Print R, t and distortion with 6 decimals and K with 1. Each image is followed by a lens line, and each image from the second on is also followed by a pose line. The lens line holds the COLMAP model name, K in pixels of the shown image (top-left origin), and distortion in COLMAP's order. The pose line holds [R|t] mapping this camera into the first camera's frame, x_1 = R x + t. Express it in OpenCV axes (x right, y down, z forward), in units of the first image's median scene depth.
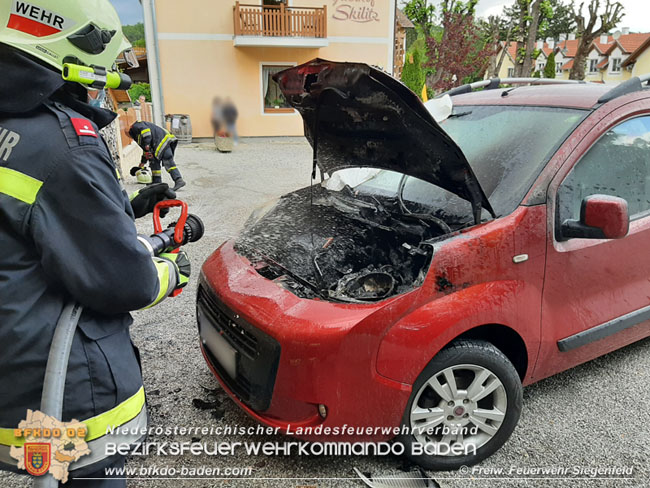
lens RADIAL K [[475.1, 0, 344.8], [0, 475.1, 252.4], [0, 0, 1]] dist [0.041075, -0.094832]
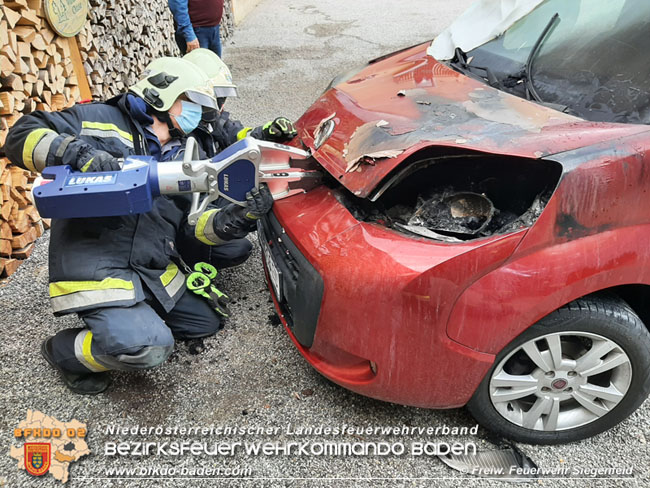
lens RADIAL K [[475.1, 0, 344.8], [0, 475.1, 252.4], [0, 0, 1]] dist [0.041075, -0.094832]
pose [[0.966265, 0.119738, -0.228022, 0.057717], [-0.048404, 0.954009, 0.295846, -0.070569], [0.252959, -0.274828, 0.927621, 0.267521]]
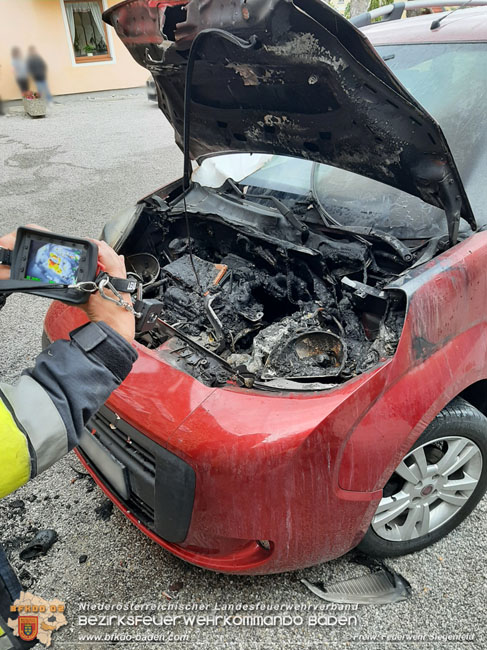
lens RADIAL K [[475.1, 0, 245.3], [0, 475.1, 335.8], [0, 0, 1]] dist [0.041075, -0.094832]
pose [[0.988357, -0.120344, 0.093106, -0.091277], [0.093287, 0.962686, 0.254036, -0.129173], [-0.120203, -0.242392, 0.962703, 0.345741]]
